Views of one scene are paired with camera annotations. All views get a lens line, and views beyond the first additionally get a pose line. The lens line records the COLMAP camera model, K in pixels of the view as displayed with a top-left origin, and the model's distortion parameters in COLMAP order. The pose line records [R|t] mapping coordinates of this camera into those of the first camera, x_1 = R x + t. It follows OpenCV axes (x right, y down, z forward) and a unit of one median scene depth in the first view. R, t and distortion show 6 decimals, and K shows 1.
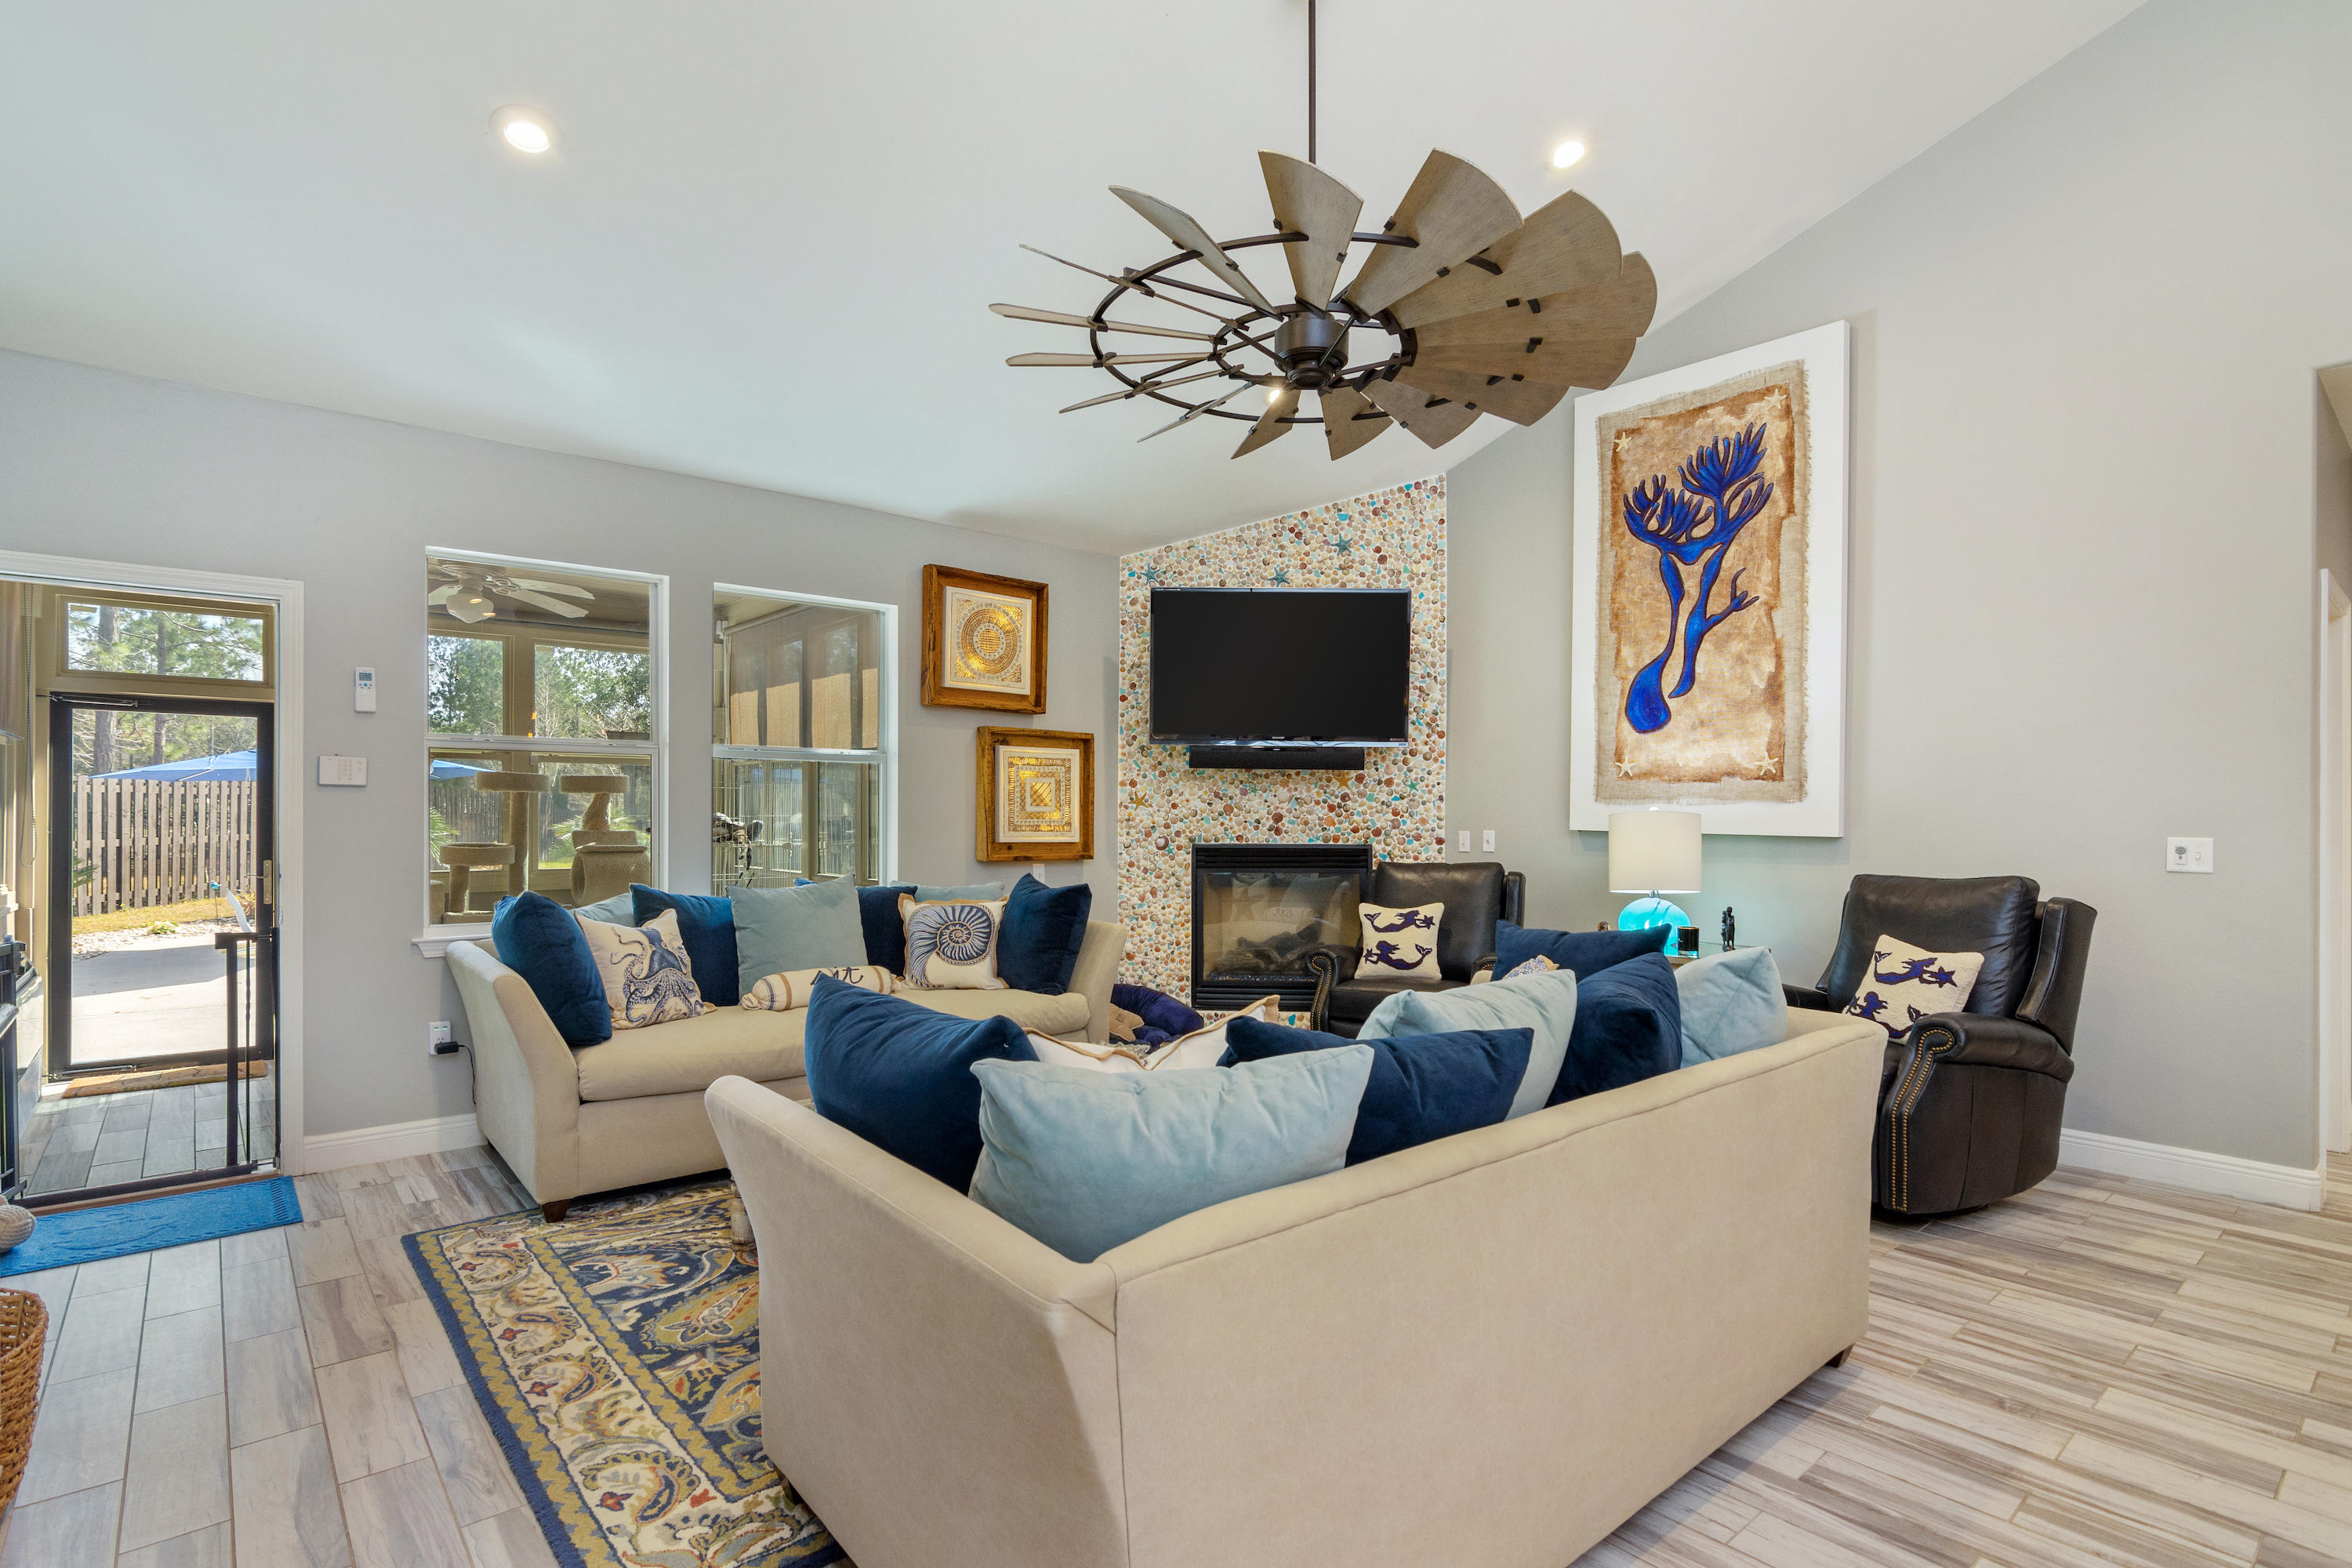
lens RADIAL K [[1139.5, 0, 1171.1], [0, 1139.5, 806.2], [0, 0, 1]] dist [-0.002515, -0.000164]
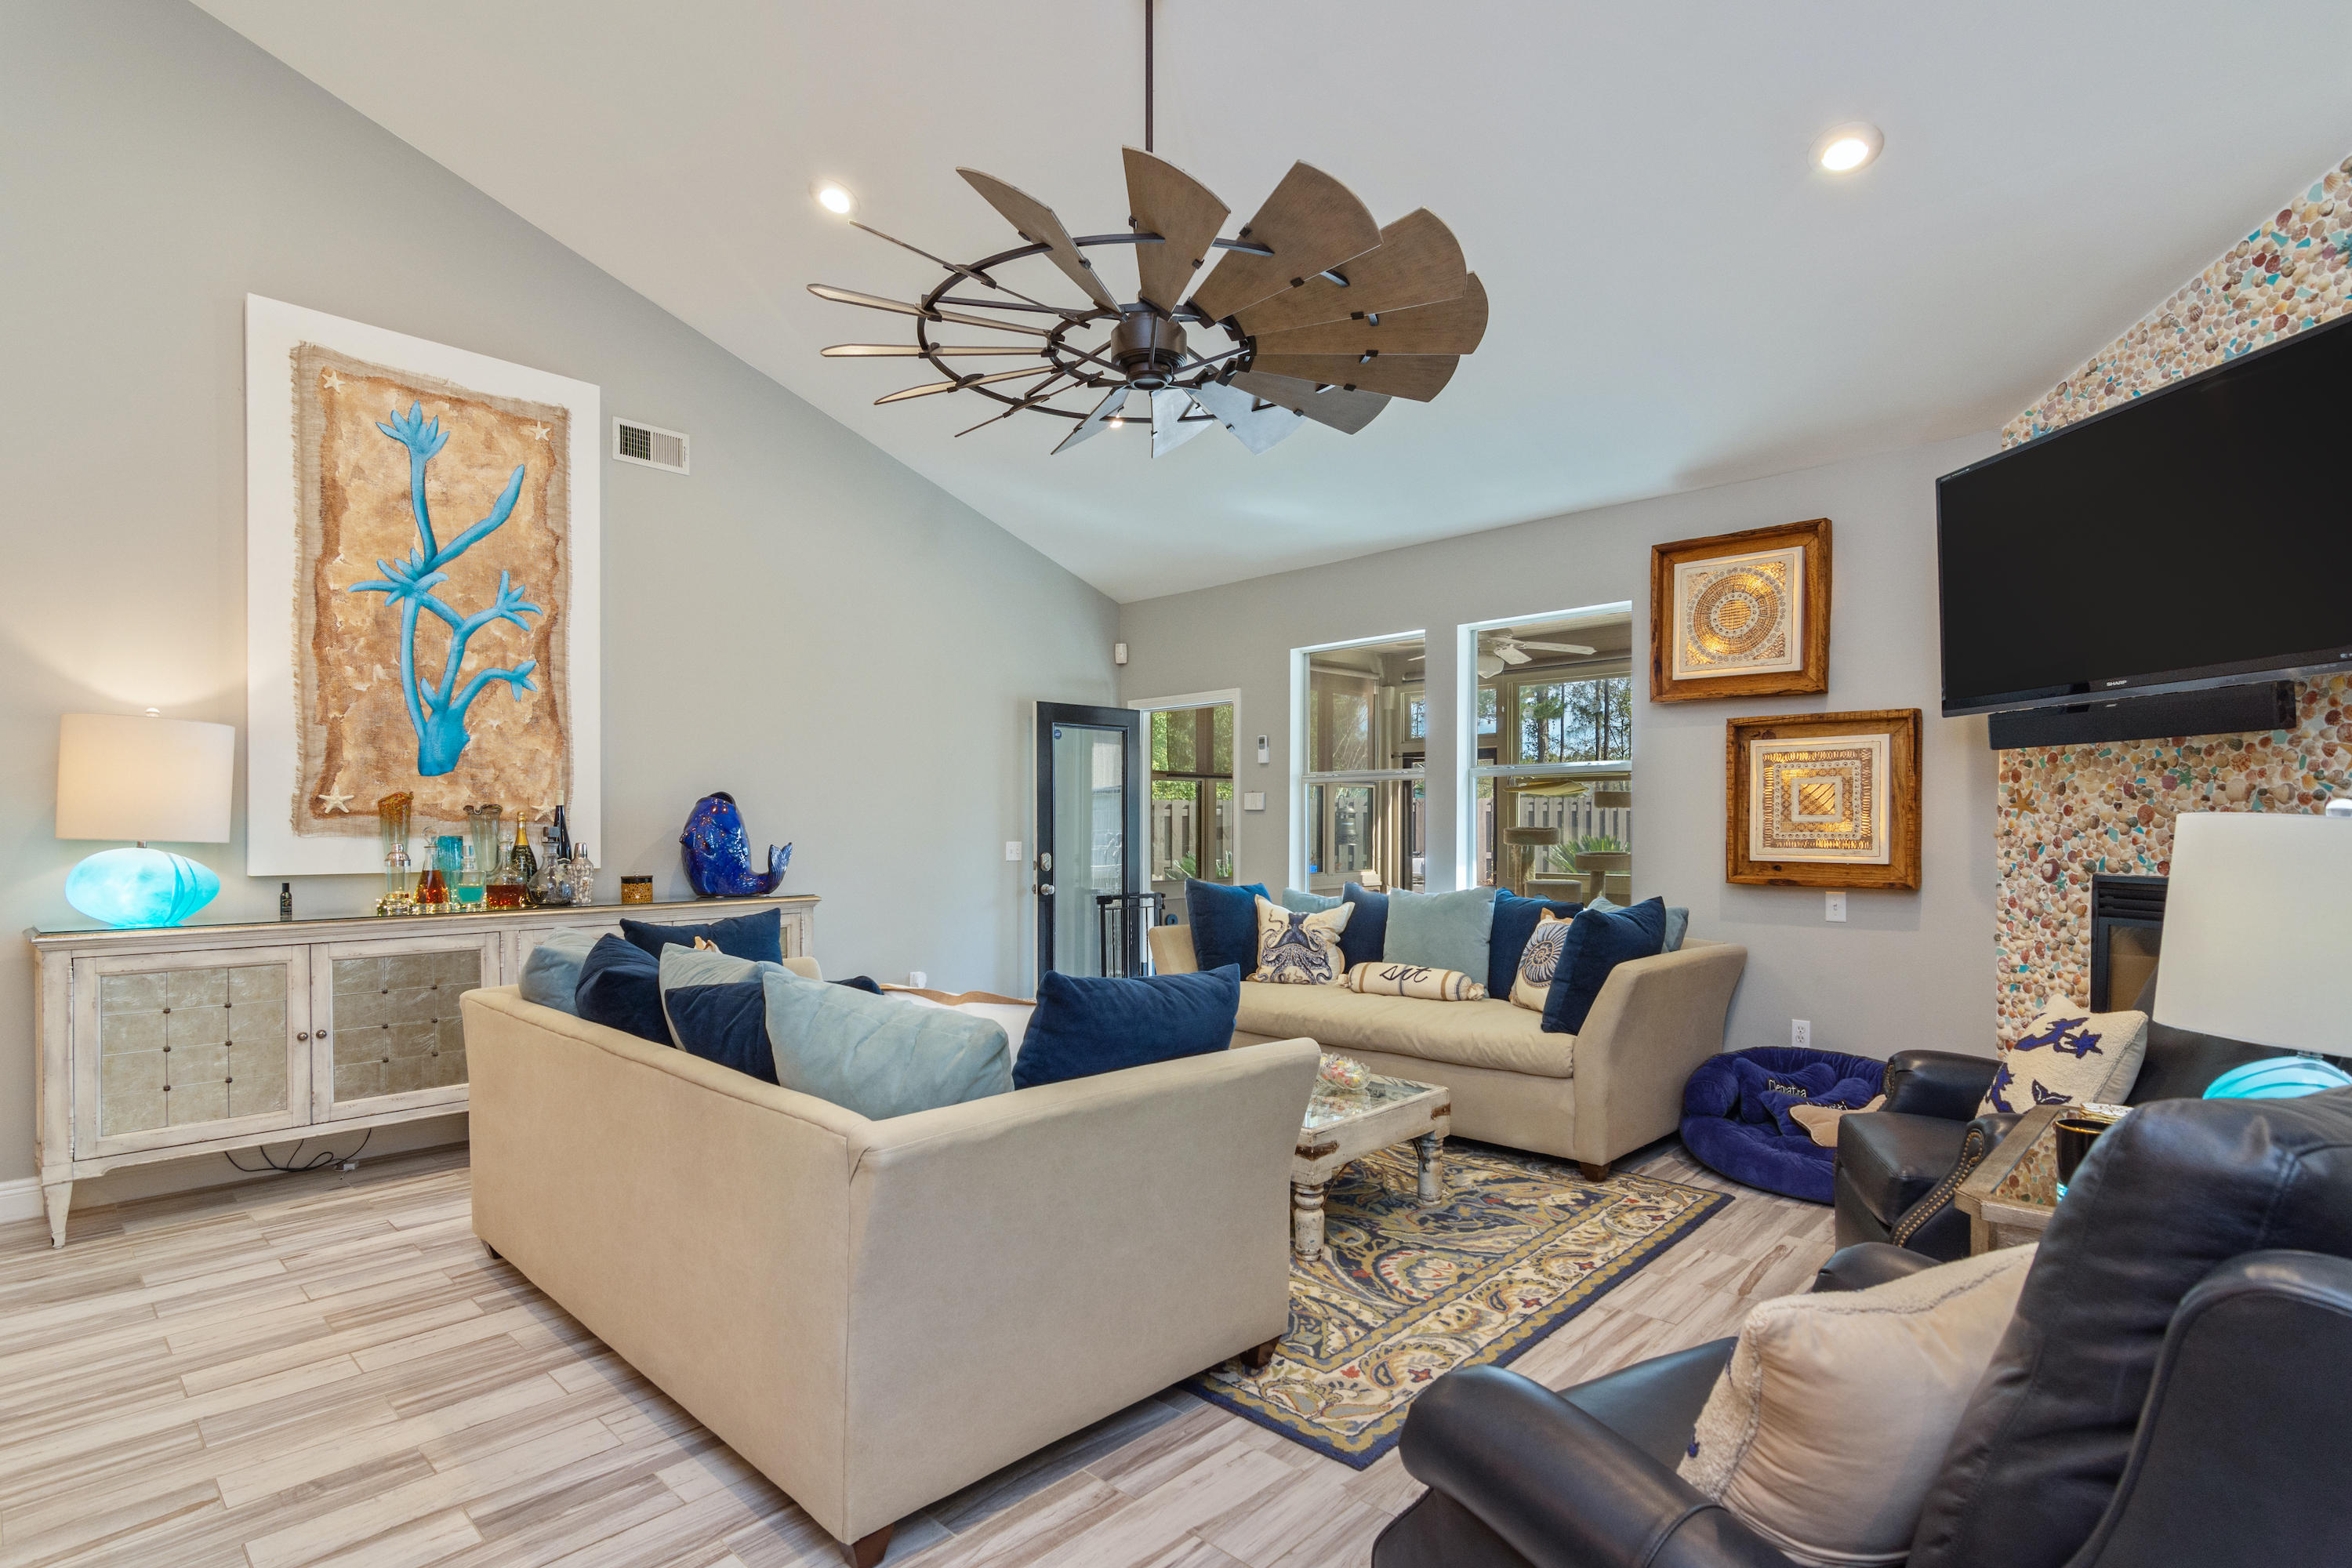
lens RADIAL K [[1131.2, 0, 1171.9], [0, 1131.2, 823.2], [0, 0, 1]] dist [-0.001198, -0.000124]
pose [[0.100410, -0.005792, -0.994929, 0.592726], [0.010609, 0.999932, -0.004751, 0.004703], [0.994890, -0.010078, 0.100465, 0.500565]]
